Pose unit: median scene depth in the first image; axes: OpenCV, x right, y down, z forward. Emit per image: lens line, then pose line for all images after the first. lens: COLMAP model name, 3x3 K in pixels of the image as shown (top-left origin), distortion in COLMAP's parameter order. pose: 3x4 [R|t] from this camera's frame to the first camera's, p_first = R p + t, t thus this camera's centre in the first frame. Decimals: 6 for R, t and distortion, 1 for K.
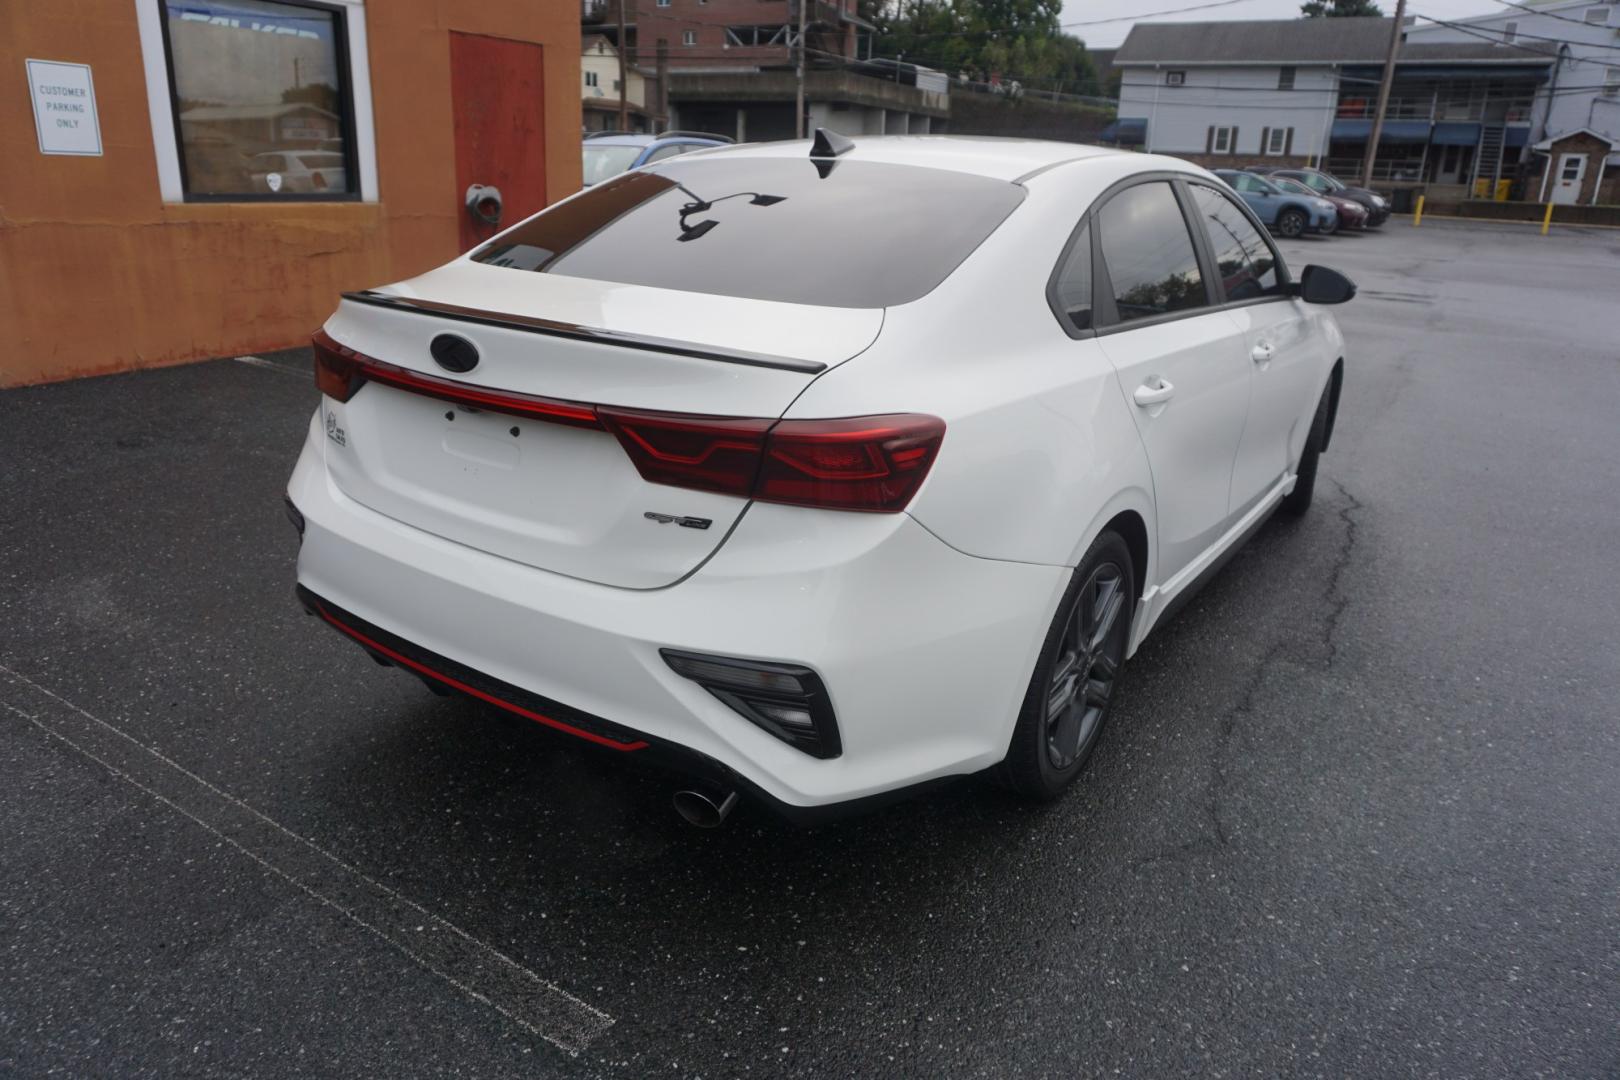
lens RADIAL K [[1096.3, 0, 808.9], [0, 1096.3, 534.9], [0, 0, 1]] dist [-0.047693, 0.034845]
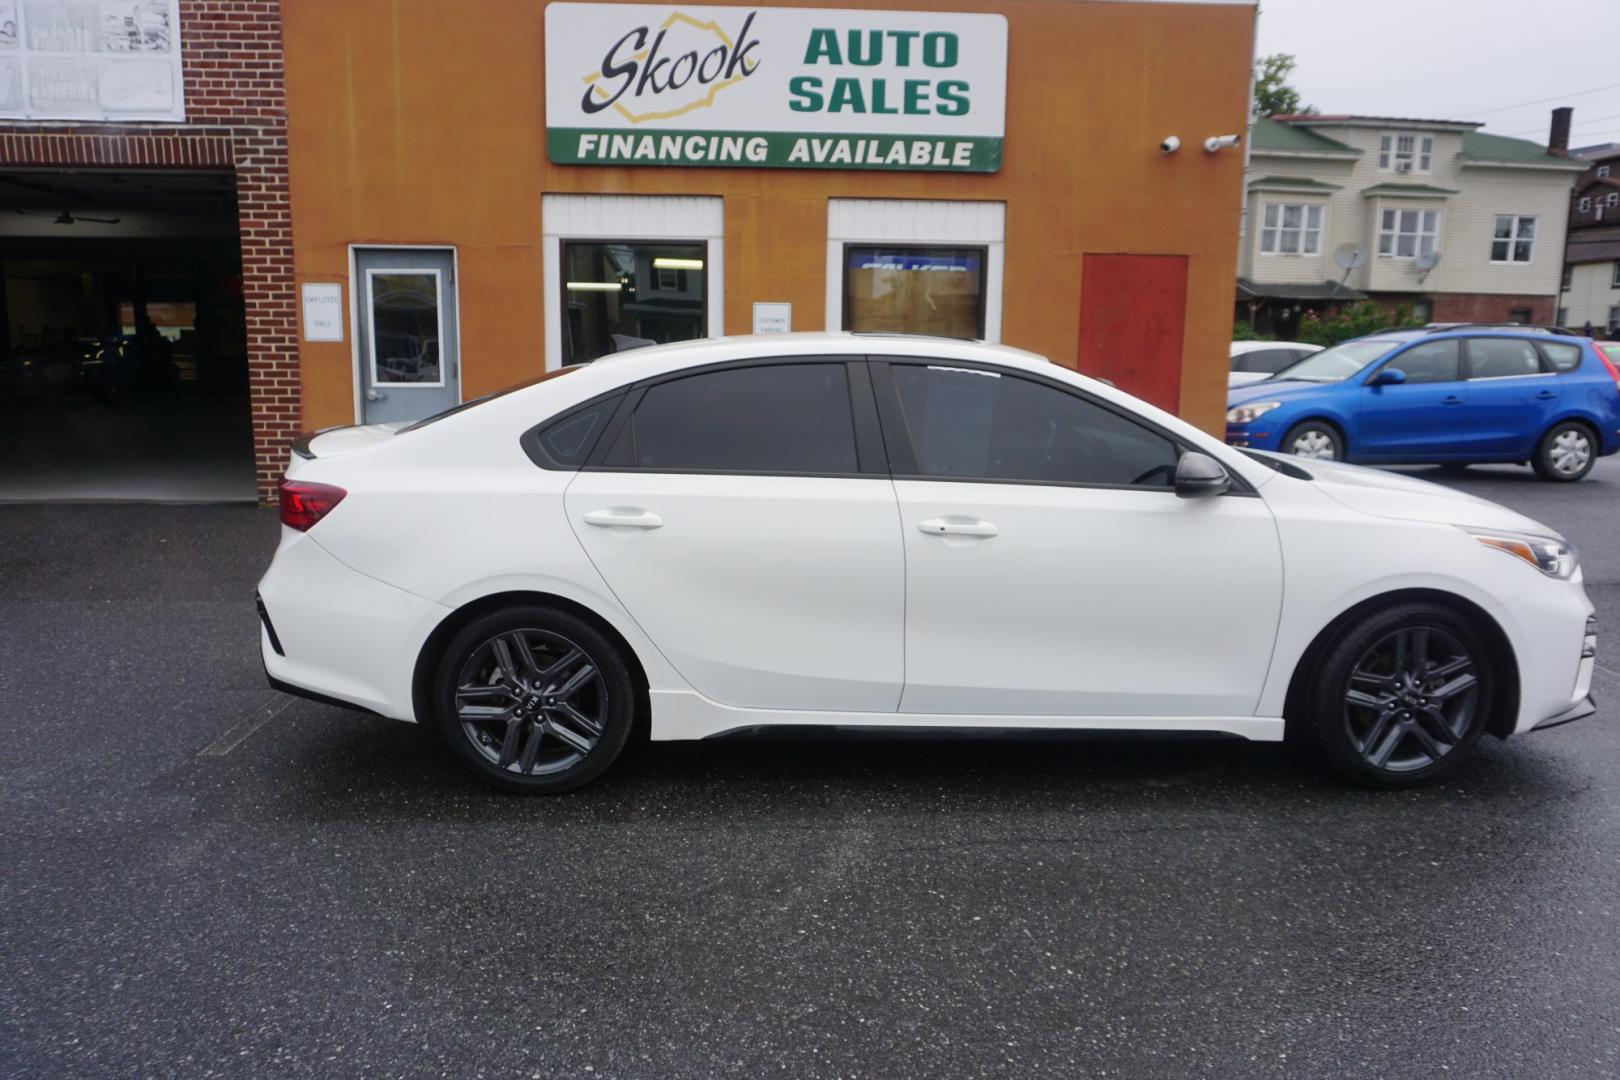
lens RADIAL K [[1108.6, 0, 805.9], [0, 1108.6, 536.7], [0, 0, 1]] dist [-0.037964, 0.032805]
pose [[0.560076, 0.108419, -0.821316, 0.106285], [-0.250363, 0.967194, -0.043053, -0.007393], [0.789704, 0.229741, 0.568847, 0.028925]]
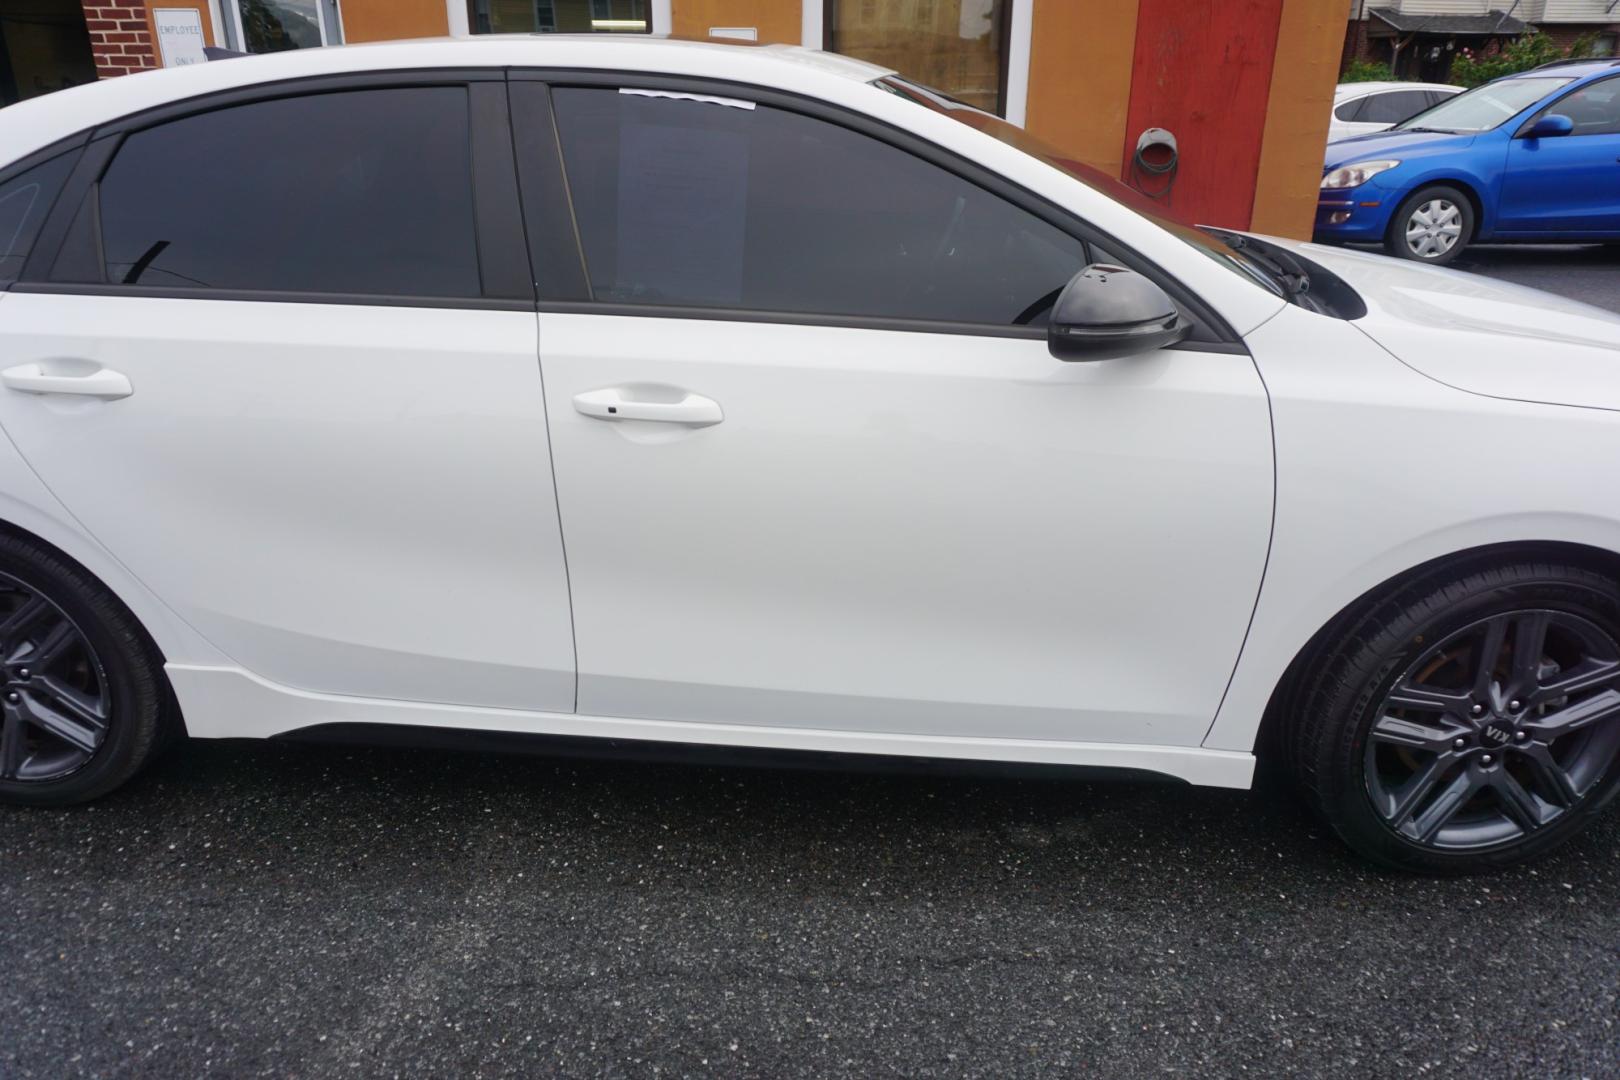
lens RADIAL K [[1098.7, 0, 806.0], [0, 1098.7, 536.0], [0, 0, 1]] dist [-0.045162, 0.036382]
pose [[0.482739, 0.292766, -0.825379, 0.082790], [-0.263811, 0.947303, 0.181718, -0.020480], [0.835085, 0.130022, 0.534535, 0.071778]]
